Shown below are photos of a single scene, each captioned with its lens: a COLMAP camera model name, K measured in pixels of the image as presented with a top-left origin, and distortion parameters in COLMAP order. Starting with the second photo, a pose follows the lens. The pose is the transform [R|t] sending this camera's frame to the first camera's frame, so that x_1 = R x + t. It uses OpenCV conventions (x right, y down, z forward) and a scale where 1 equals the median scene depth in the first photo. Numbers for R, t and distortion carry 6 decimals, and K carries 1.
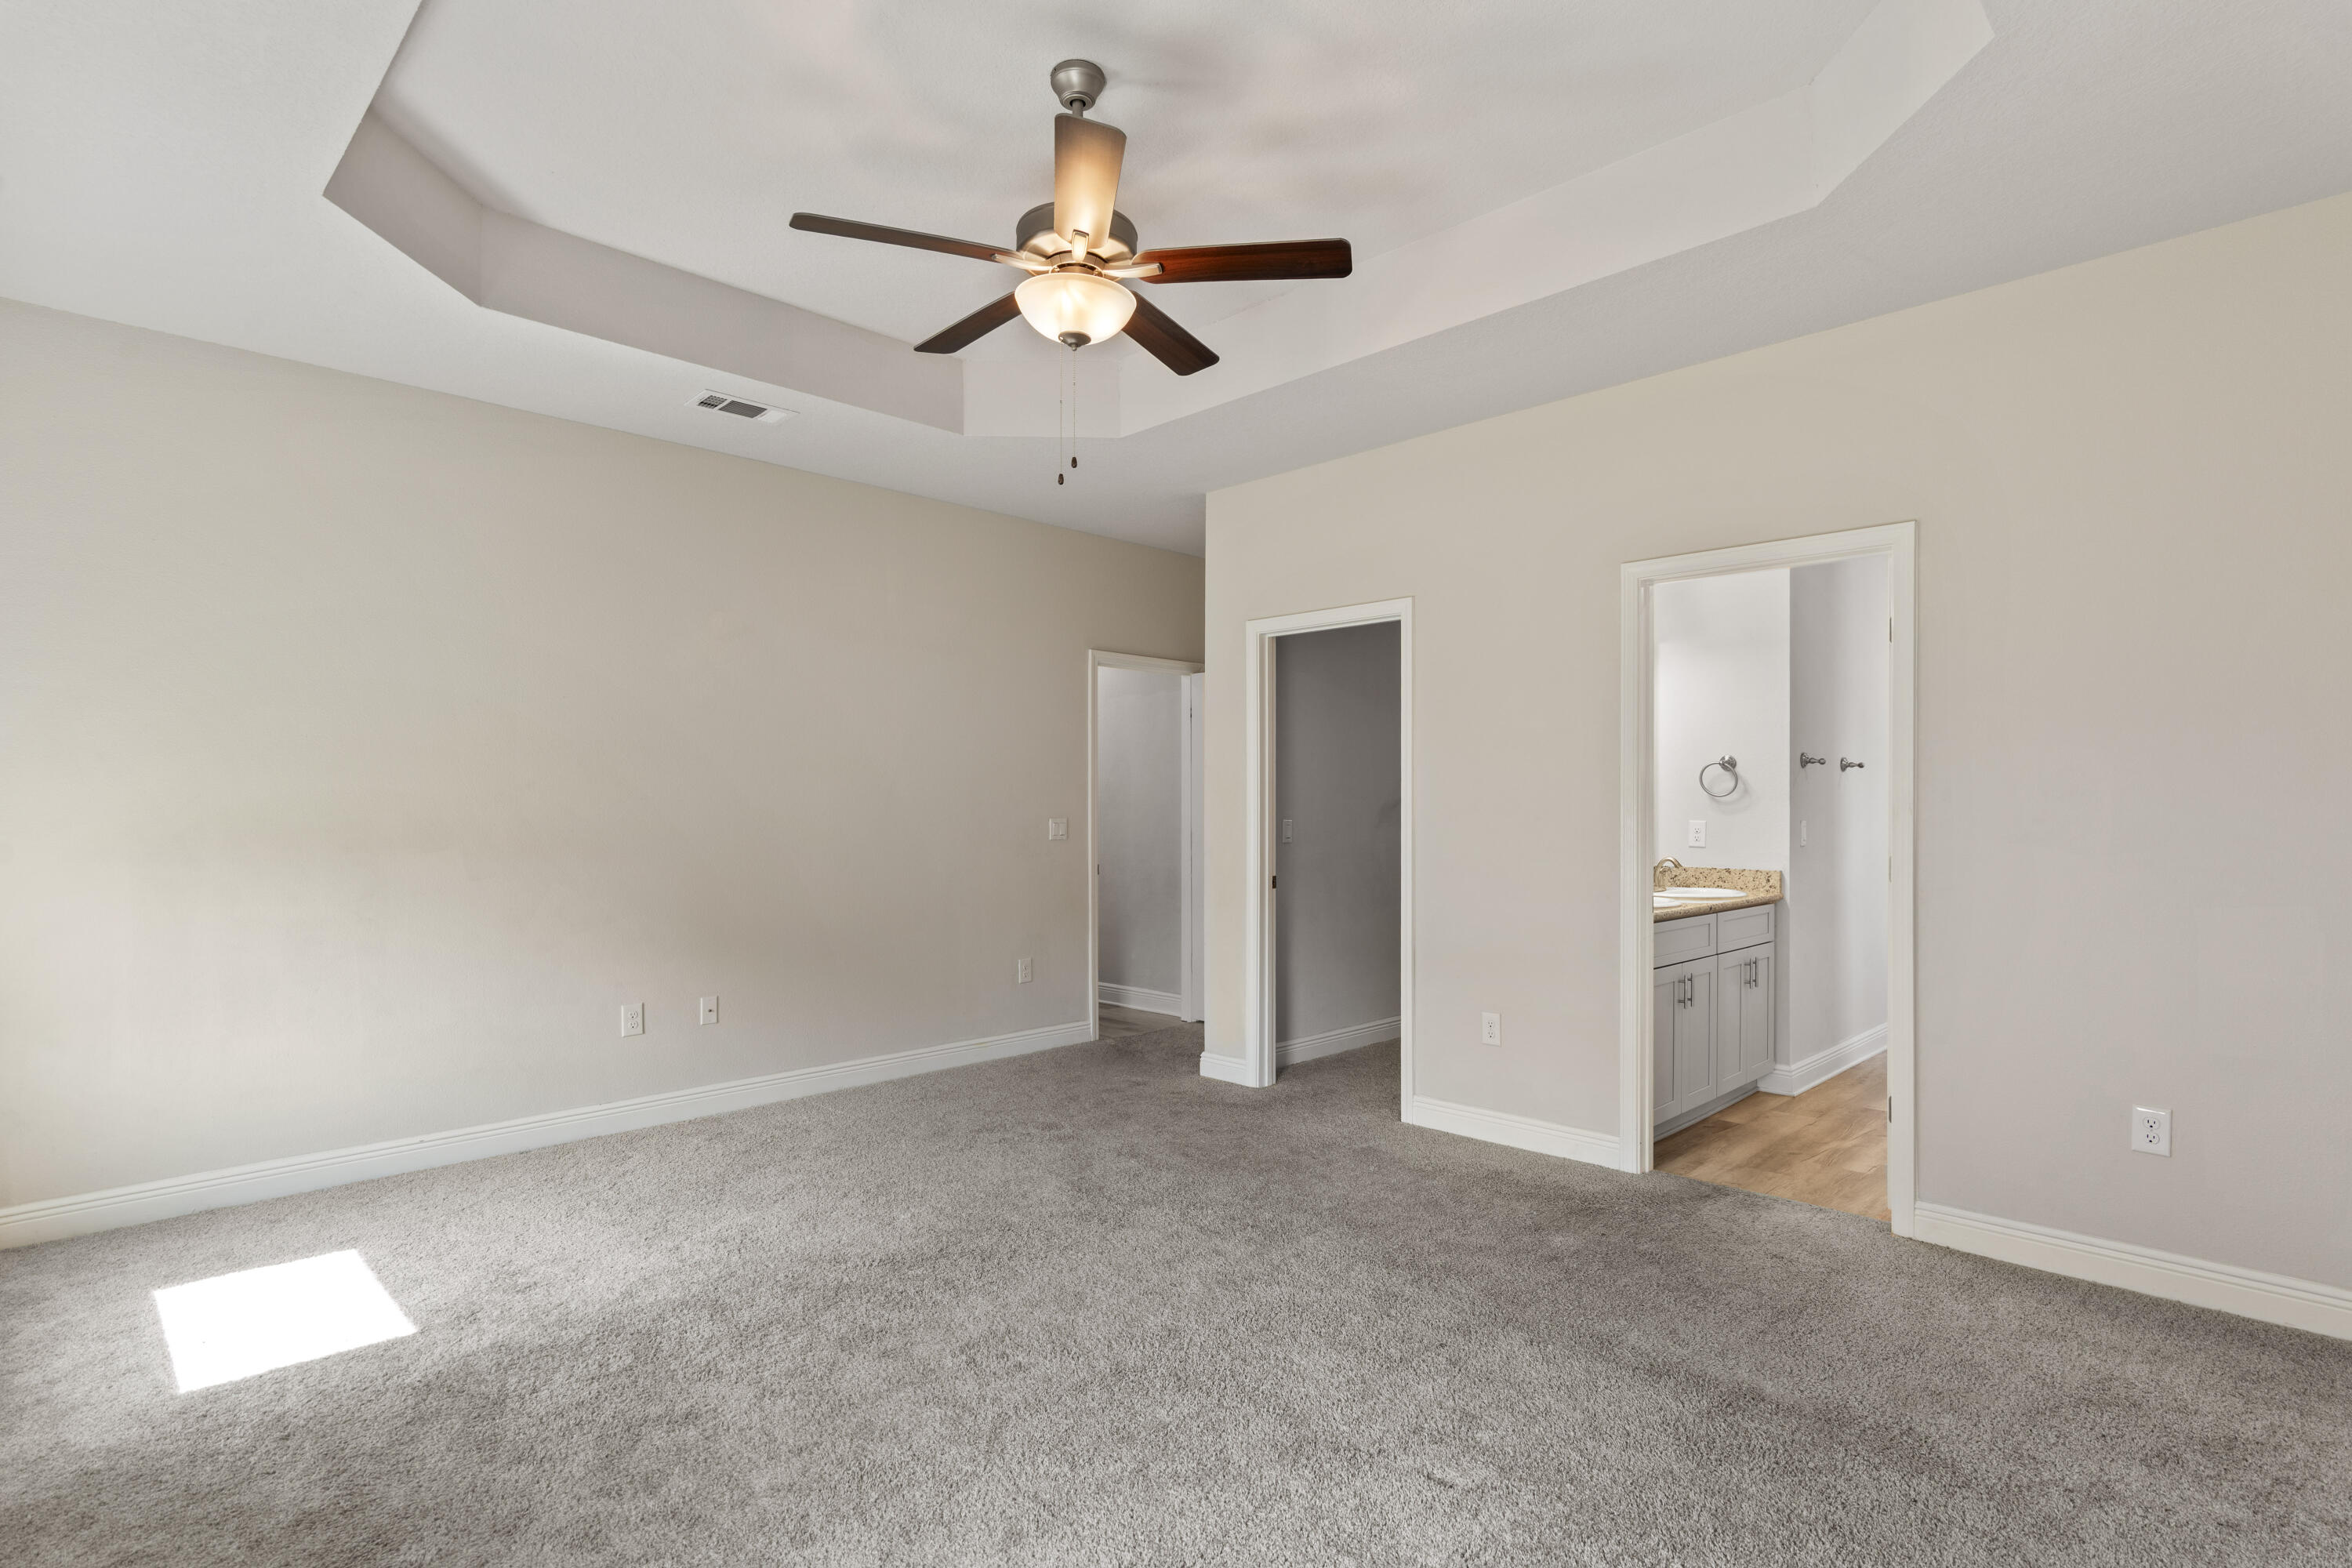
lens RADIAL K [[1151.4, 0, 1215.0], [0, 1151.4, 792.5], [0, 0, 1]] dist [0.005548, -0.000427]
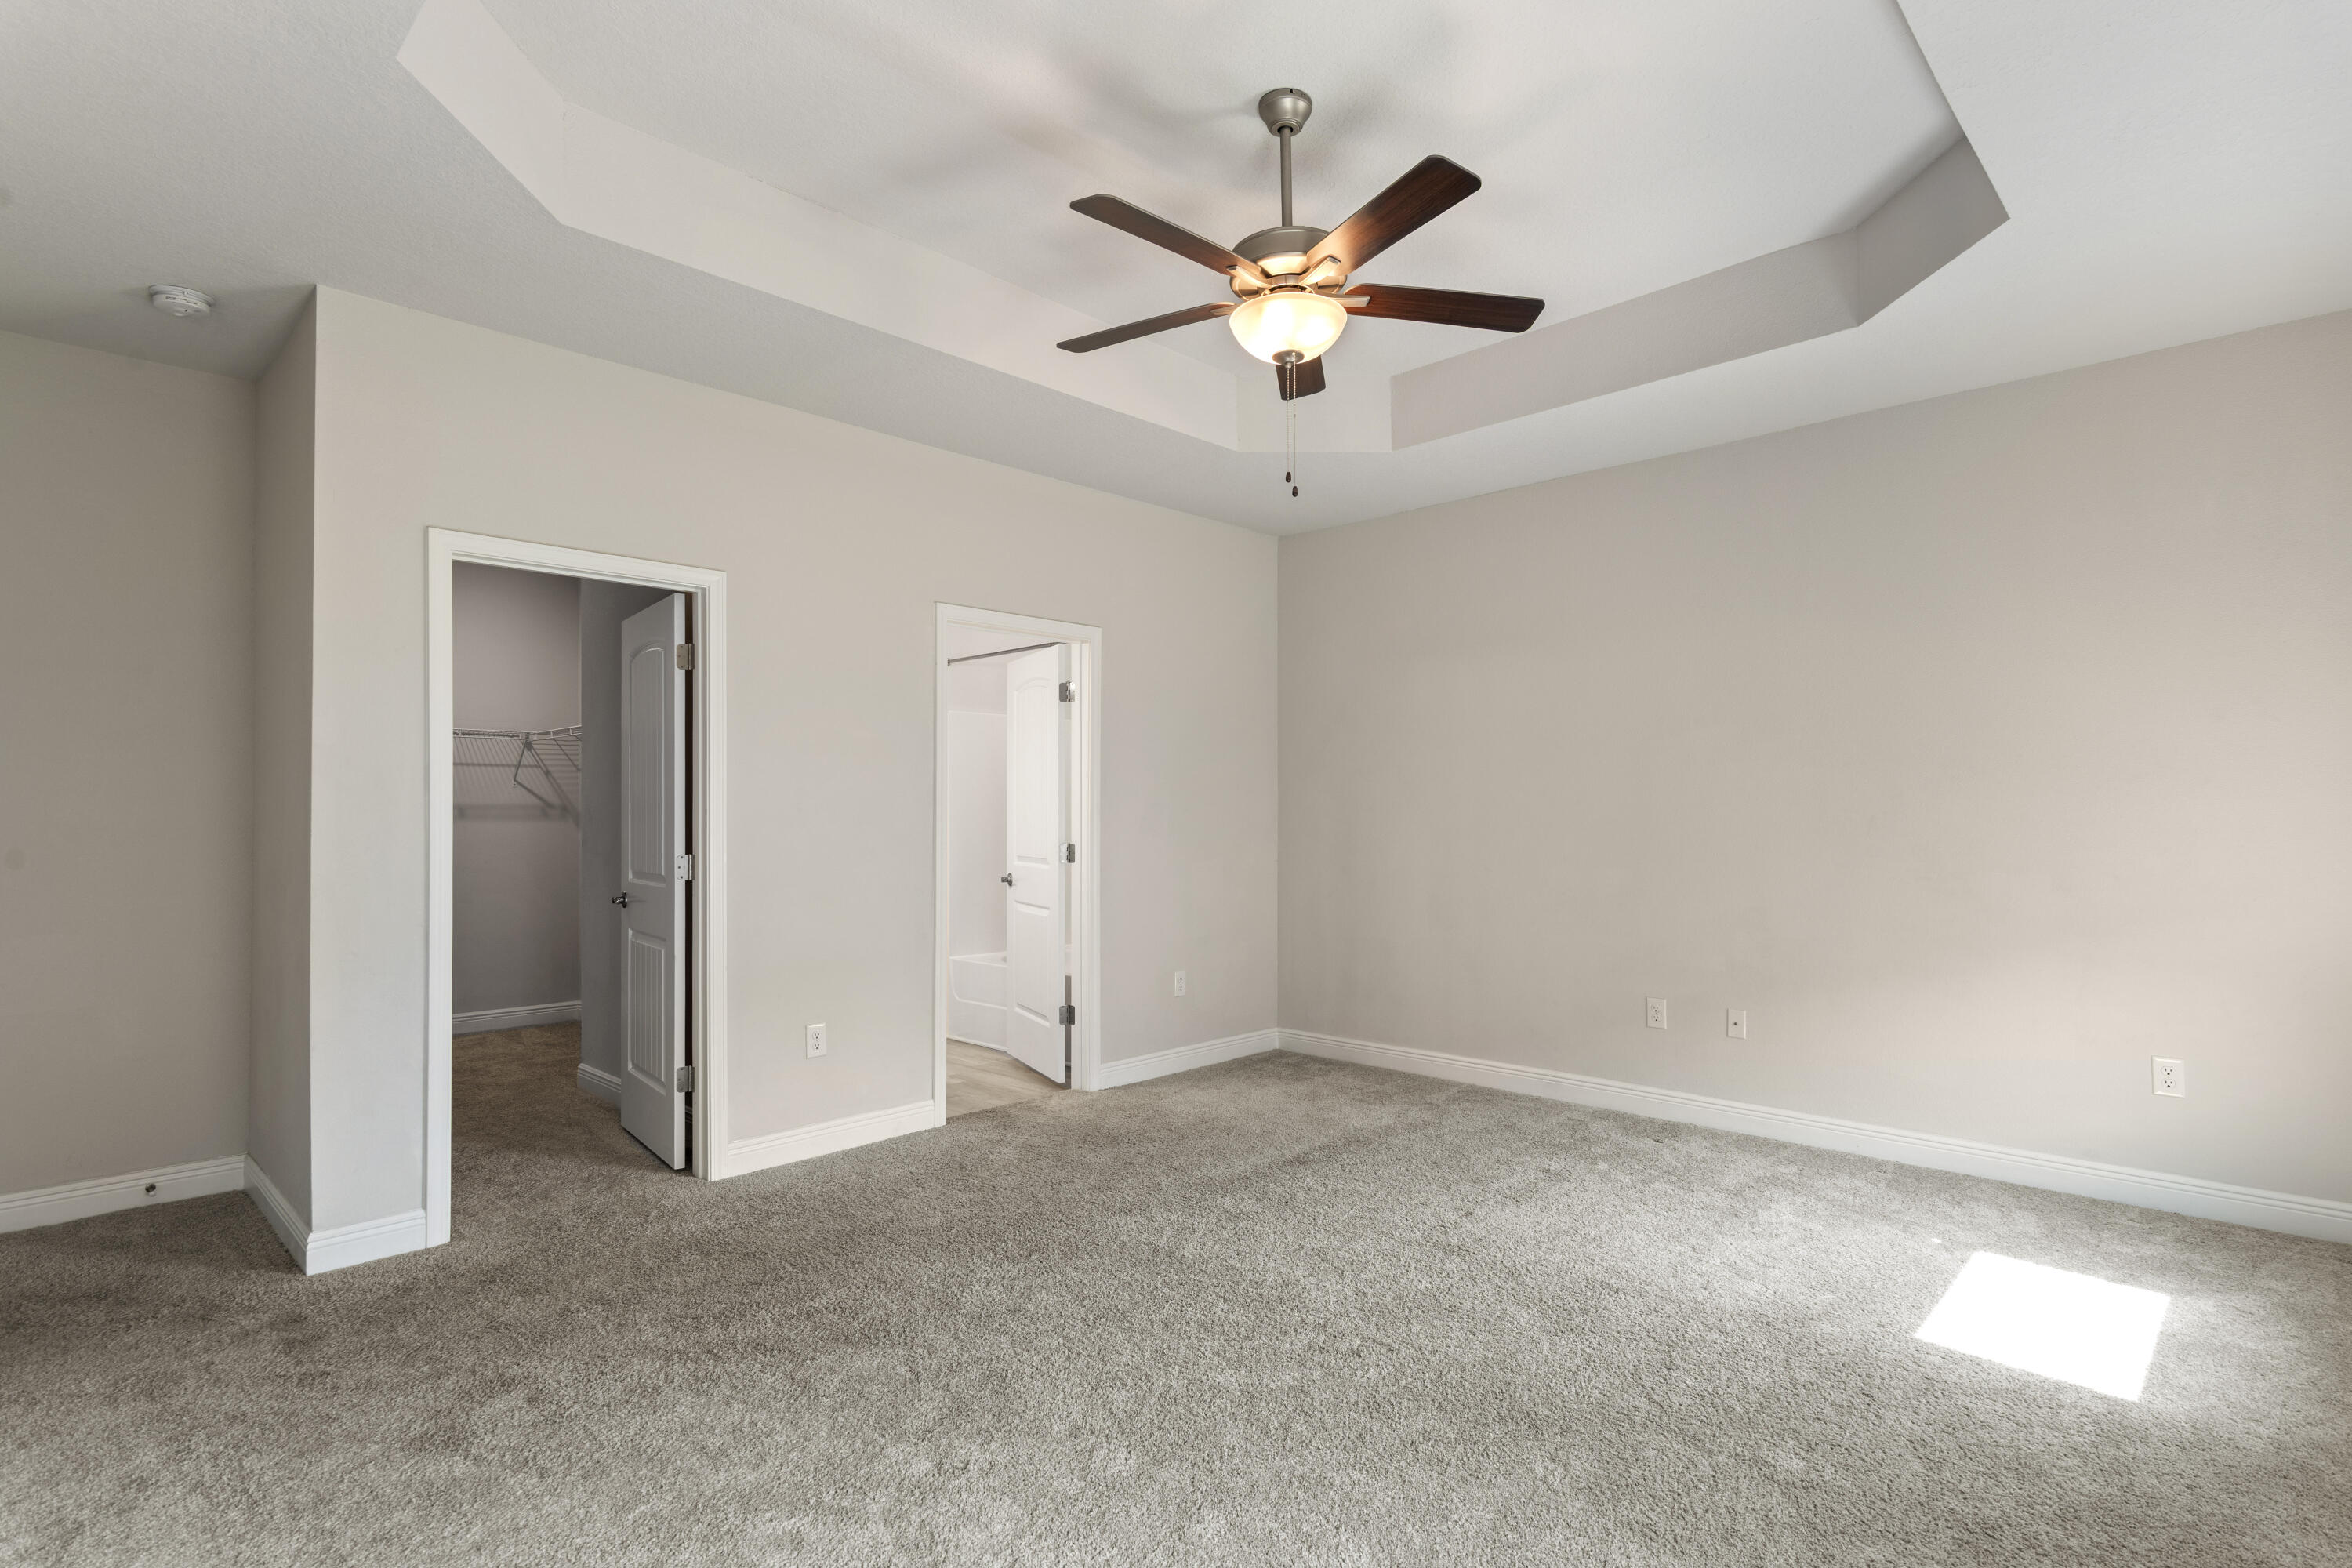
lens RADIAL K [[1151.4, 0, 1161.7], [0, 1151.4, 797.0], [0, 0, 1]] dist [0.005548, -0.000427]
pose [[0.015830, 0.010036, 0.999824, -0.782475], [-0.011233, 0.999888, -0.009859, 0.006922], [-0.999812, -0.011075, 0.015941, 0.747341]]
